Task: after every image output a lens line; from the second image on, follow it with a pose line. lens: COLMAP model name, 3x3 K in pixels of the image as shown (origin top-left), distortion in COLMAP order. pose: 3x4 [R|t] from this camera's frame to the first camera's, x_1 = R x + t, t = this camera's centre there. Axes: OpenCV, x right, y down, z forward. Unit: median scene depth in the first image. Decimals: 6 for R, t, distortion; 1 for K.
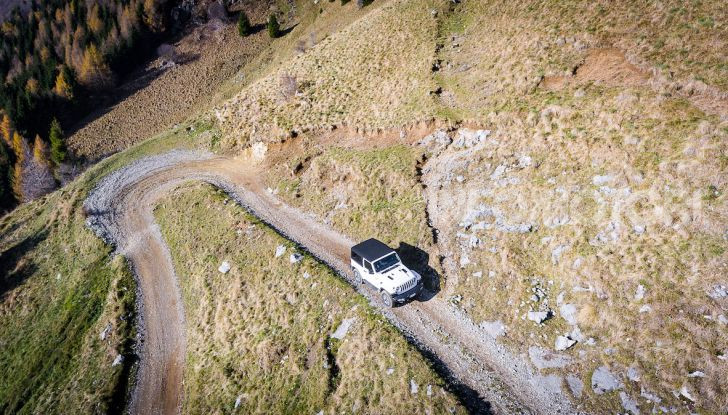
lens RADIAL K [[432.7, 0, 360.4], [0, 432.7, 205.7], [0, 0, 1]] dist [0.003951, -0.002710]
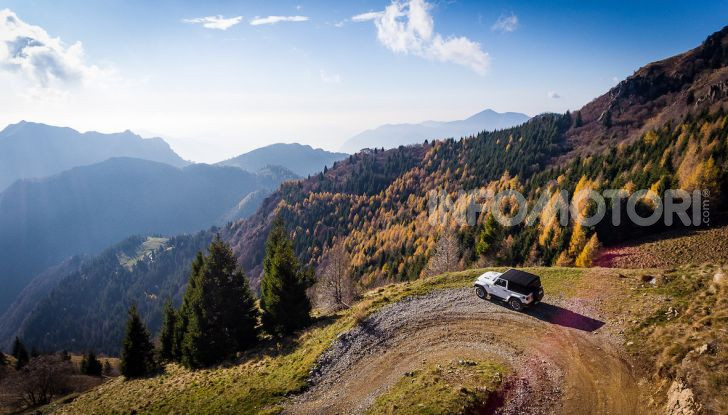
lens RADIAL K [[432.7, 0, 365.2], [0, 432.7, 205.7], [0, 0, 1]] dist [0.003951, -0.002710]
pose [[0.283648, 0.223554, -0.932506, -0.007757], [-0.451703, 0.888950, 0.075714, -0.047009], [0.845877, 0.399739, 0.353129, 0.162767]]
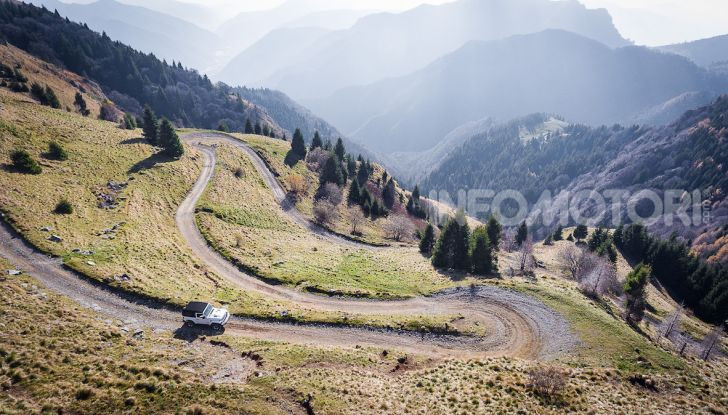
lens RADIAL K [[432.7, 0, 363.2], [0, 432.7, 203.9], [0, 0, 1]] dist [0.003951, -0.002710]
pose [[-0.588181, 0.395858, -0.705223, 0.122081], [-0.377978, 0.636355, 0.672447, -0.234882], [0.714966, 0.662079, -0.224667, 0.204030]]
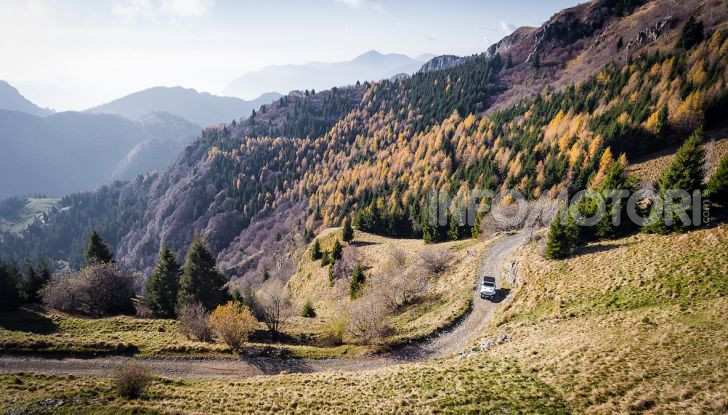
lens RADIAL K [[432.7, 0, 364.3], [0, 432.7, 206.2], [0, 0, 1]] dist [0.003951, -0.002710]
pose [[0.517326, 0.310216, -0.797584, -0.086348], [-0.416563, 0.905405, 0.081962, 0.138327], [0.747562, 0.289843, 0.597614, -0.180791]]
